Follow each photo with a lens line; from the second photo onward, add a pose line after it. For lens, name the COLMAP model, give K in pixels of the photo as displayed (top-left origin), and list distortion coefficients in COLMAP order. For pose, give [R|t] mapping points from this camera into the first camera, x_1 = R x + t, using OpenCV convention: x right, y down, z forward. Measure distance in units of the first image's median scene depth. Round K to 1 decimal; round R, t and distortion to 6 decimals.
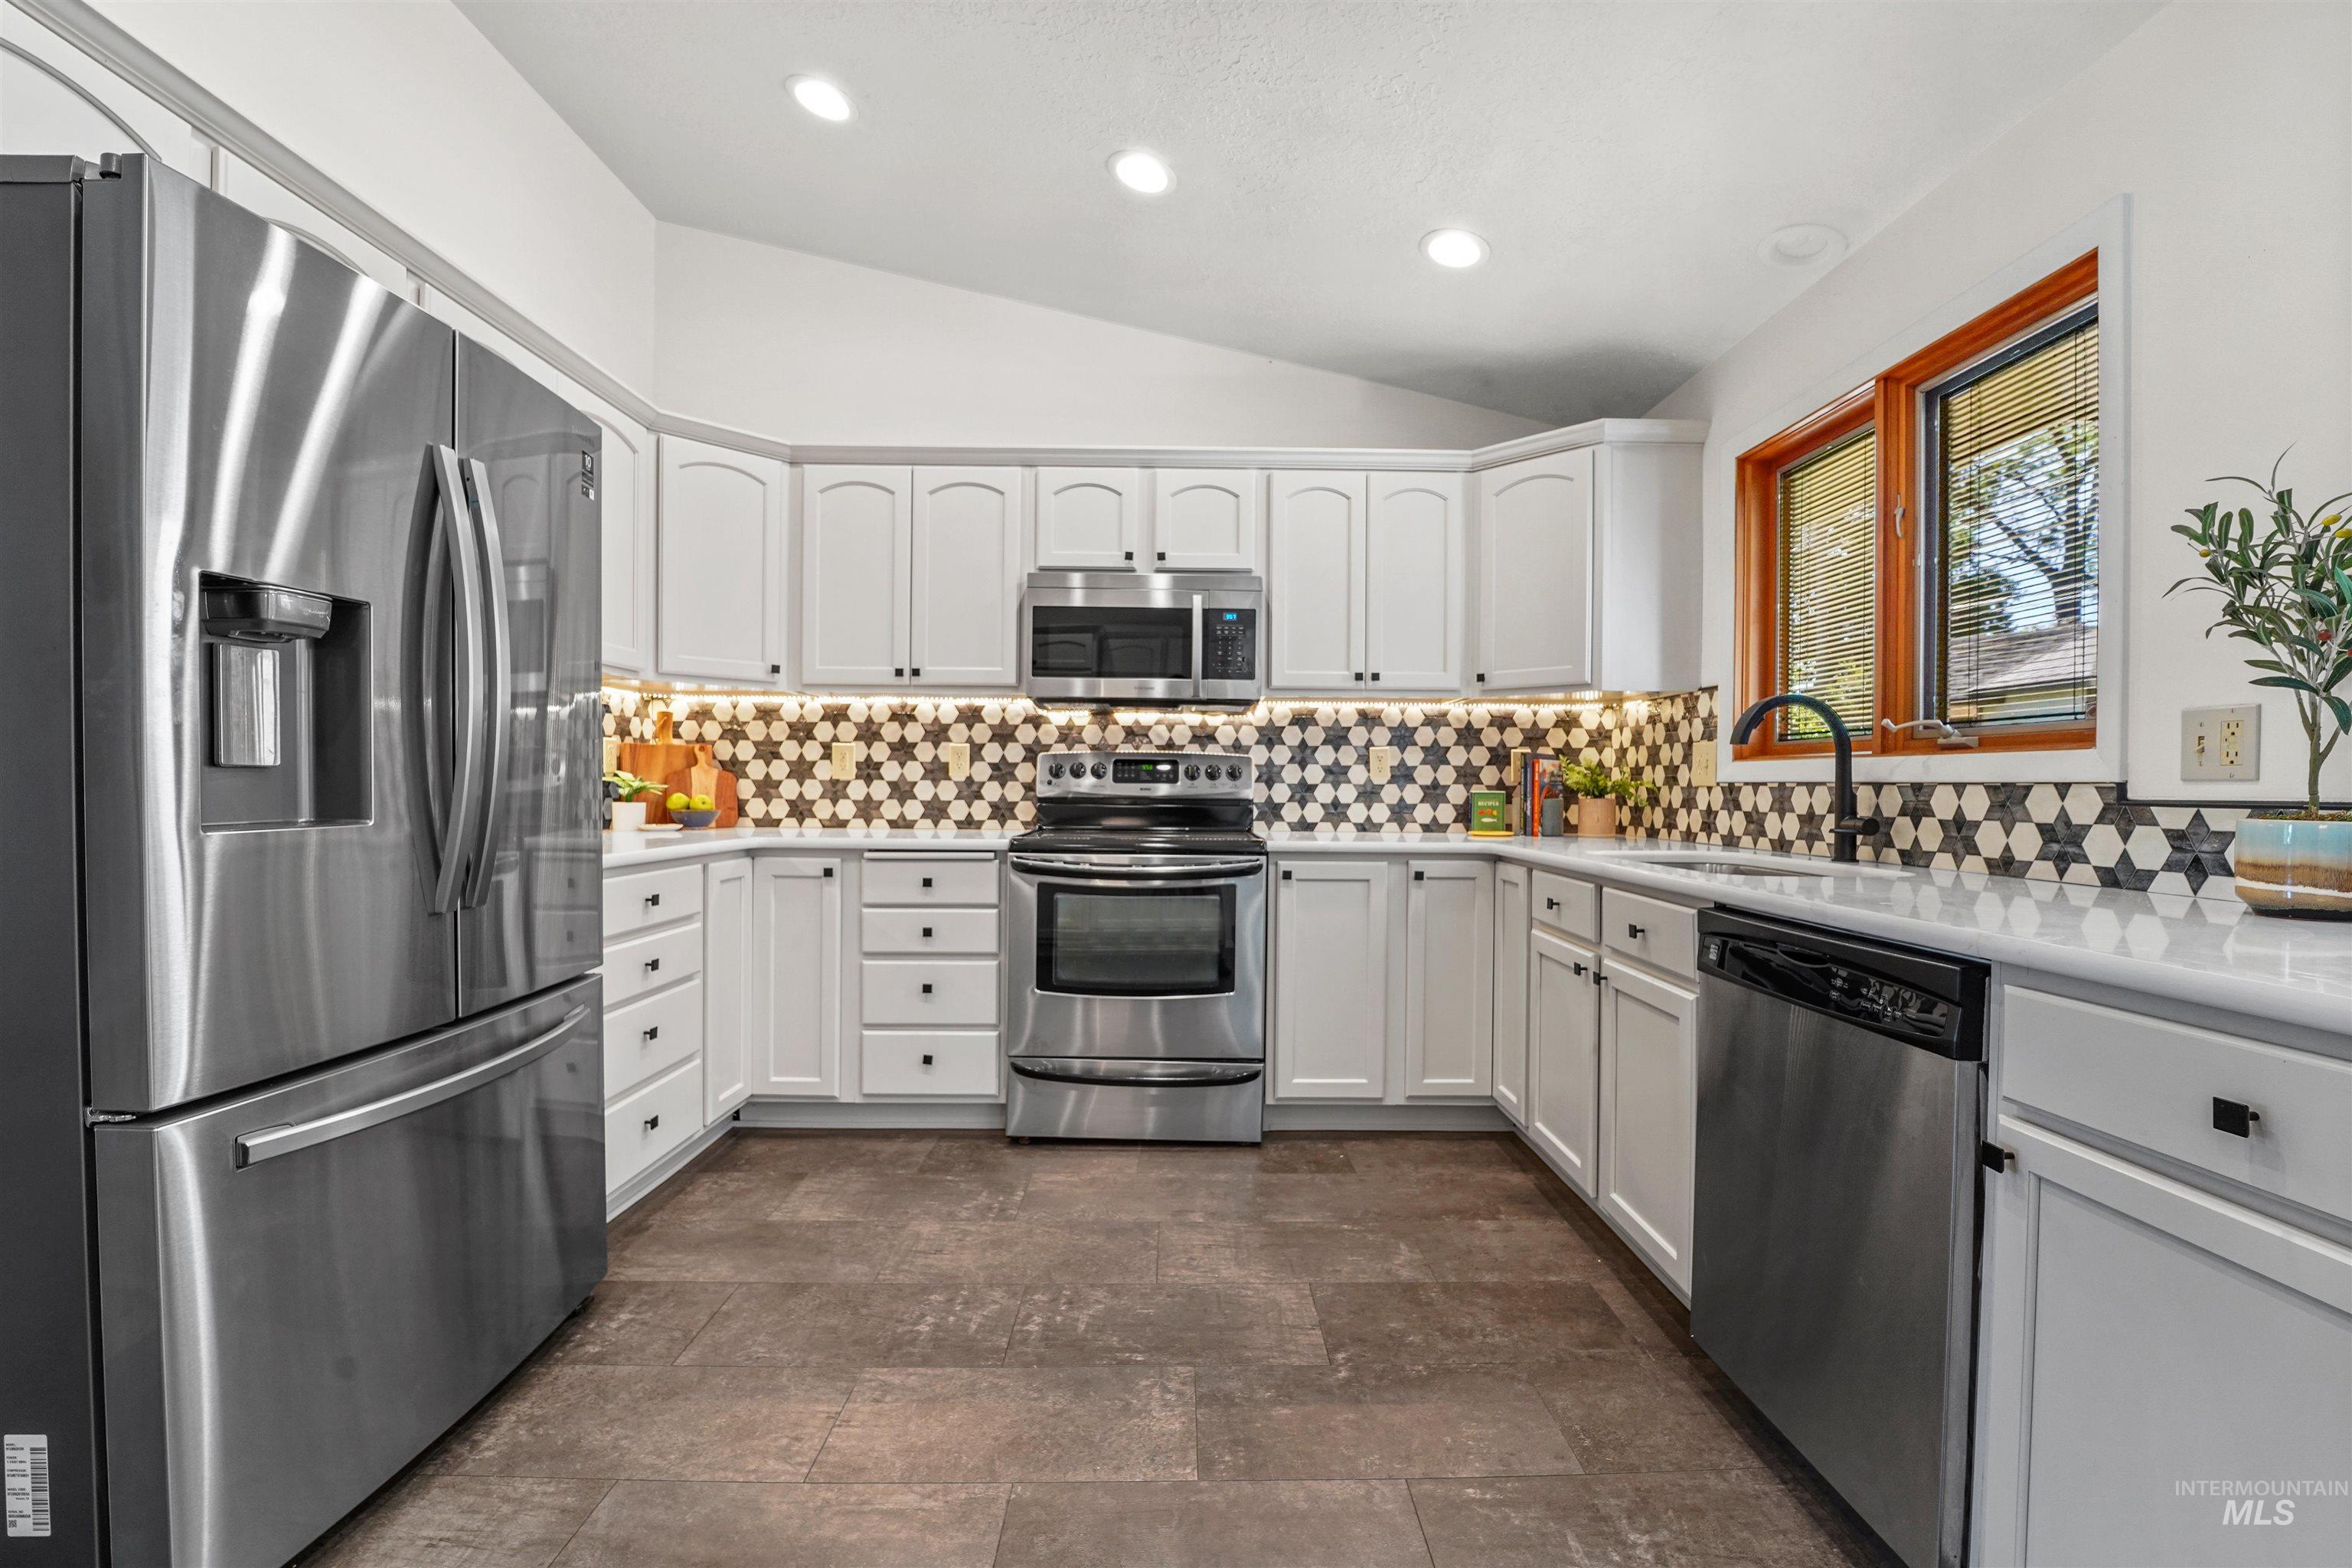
lens RADIAL K [[1004.0, 0, 1198.6], [0, 1004.0, 794.3], [0, 0, 1]] dist [-0.019495, -0.002460]
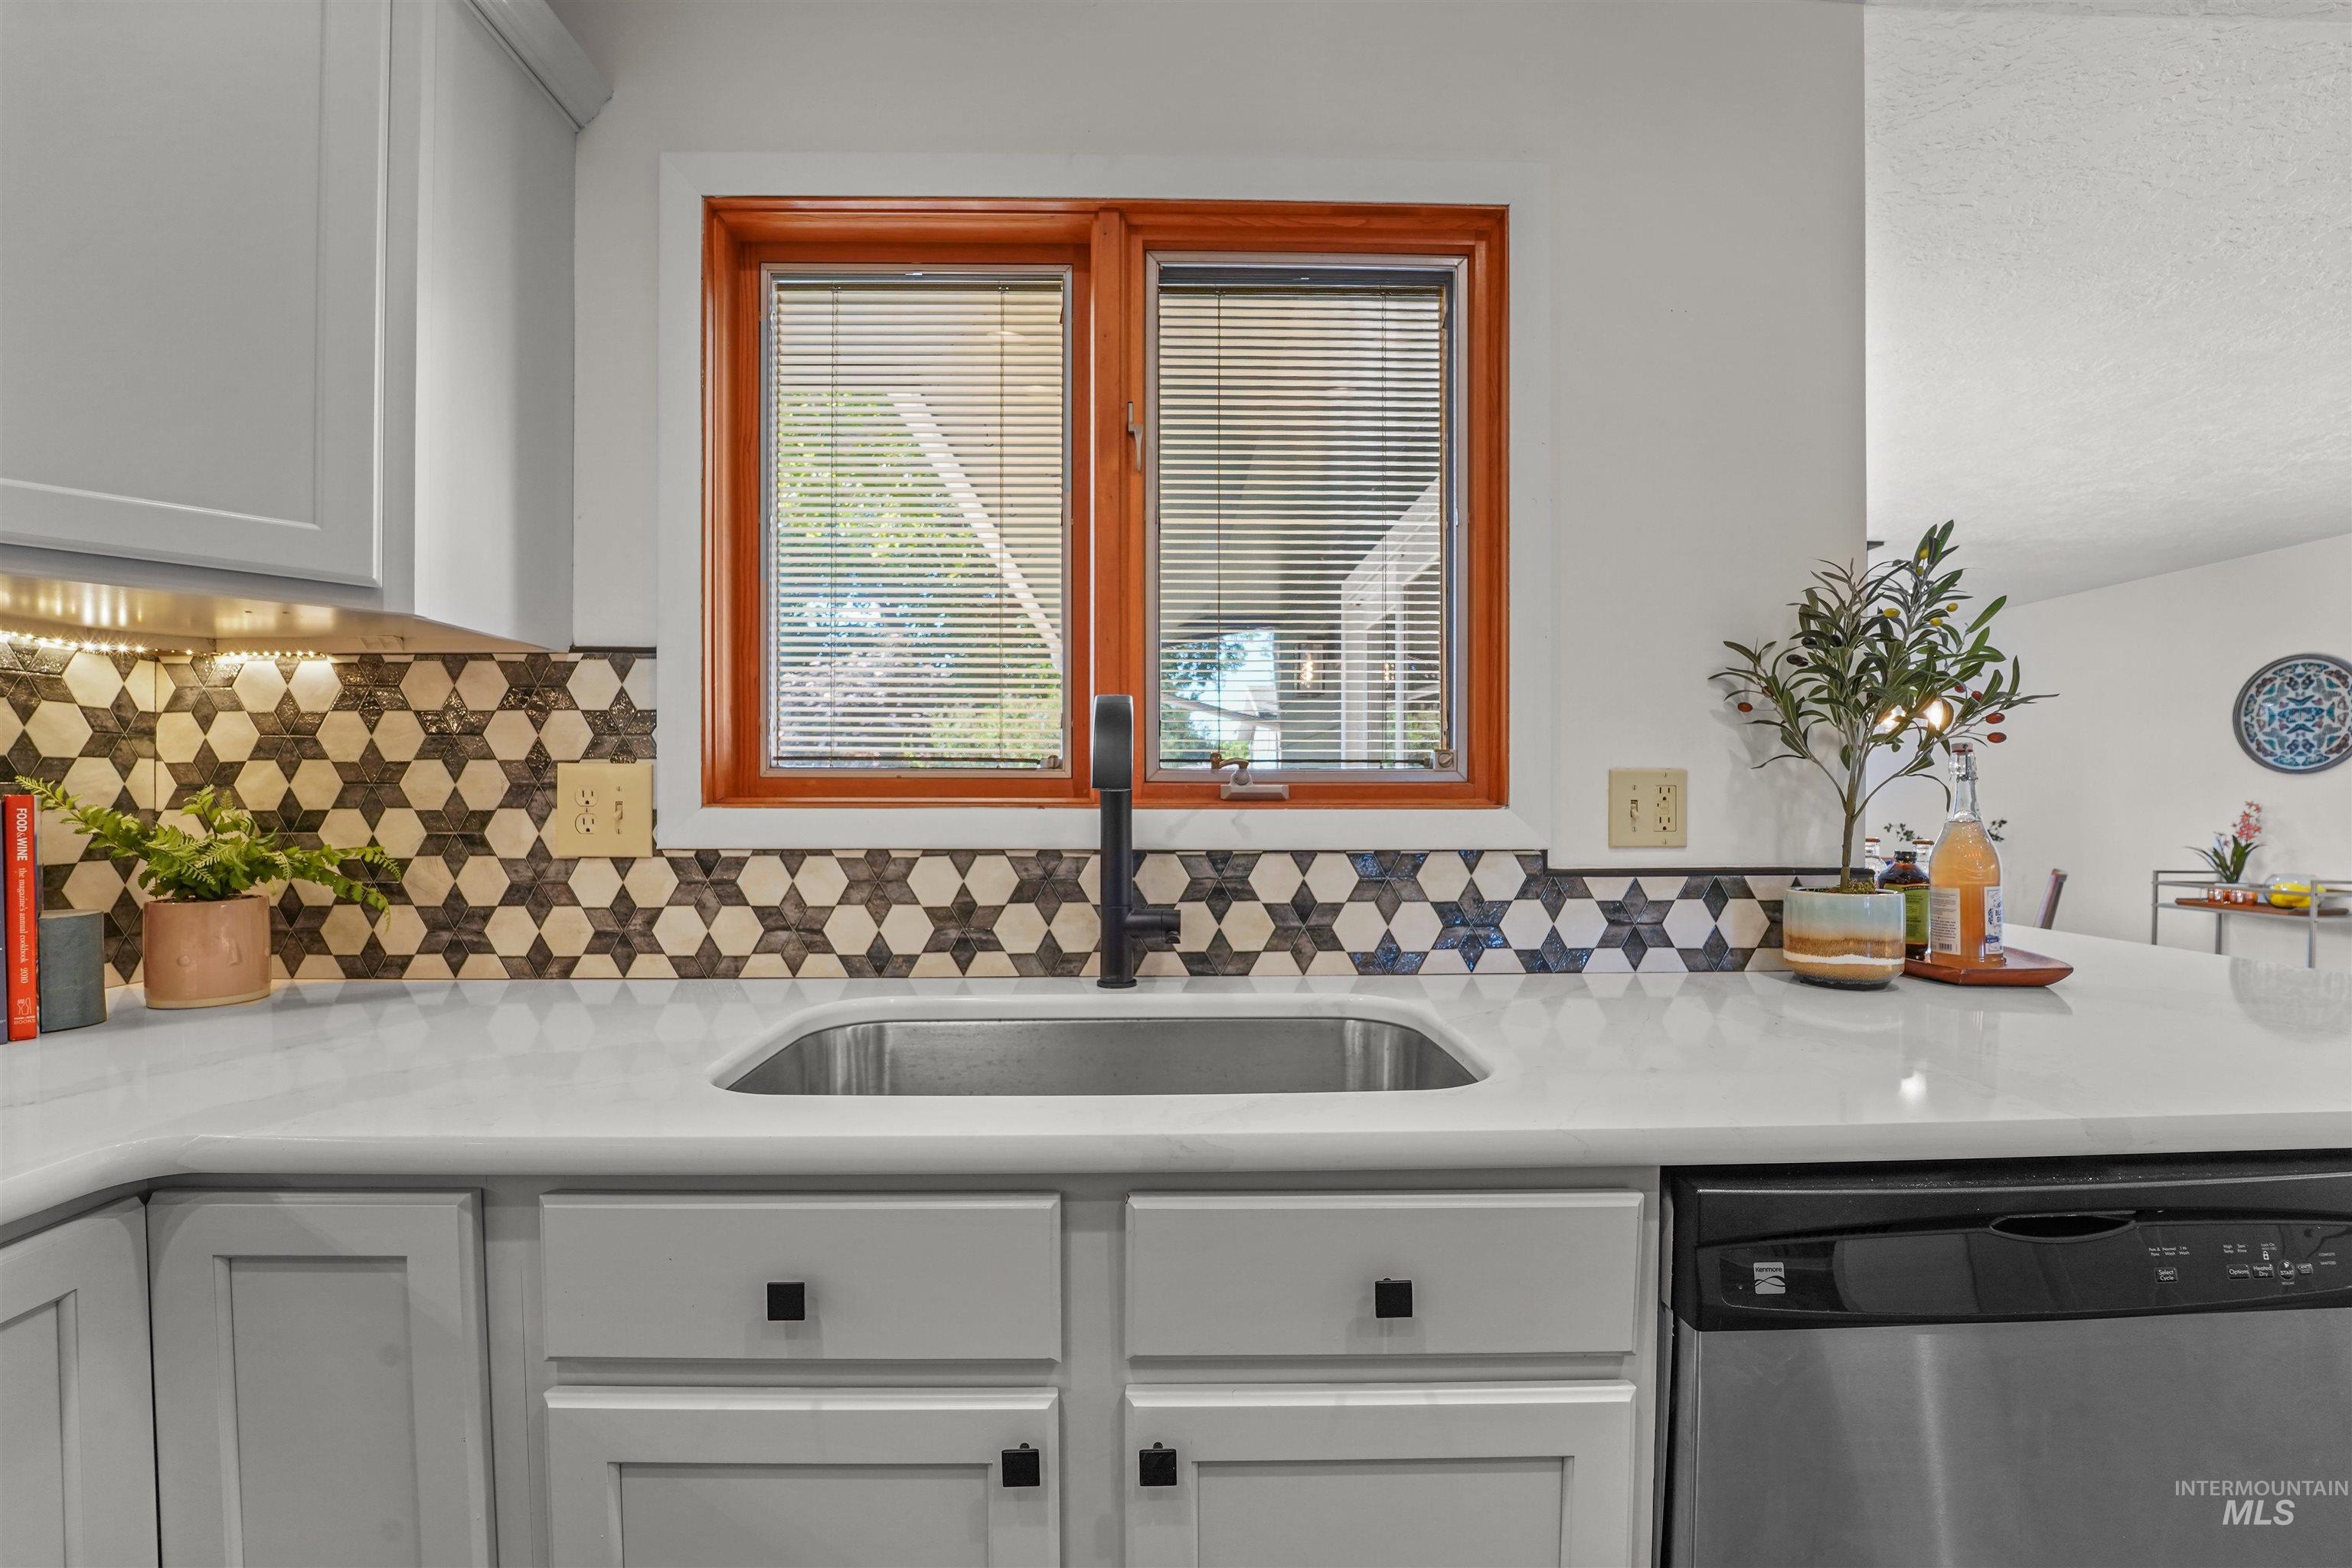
lens RADIAL K [[966.8, 0, 1174.9], [0, 966.8, 813.7], [0, 0, 1]] dist [-0.019727, -0.000412]
pose [[-0.000367, -0.024612, 0.999697, 0.057519], [0.009890, 0.999648, 0.024614, -0.039629], [-0.999951, 0.009897, -0.000124, 0.779563]]
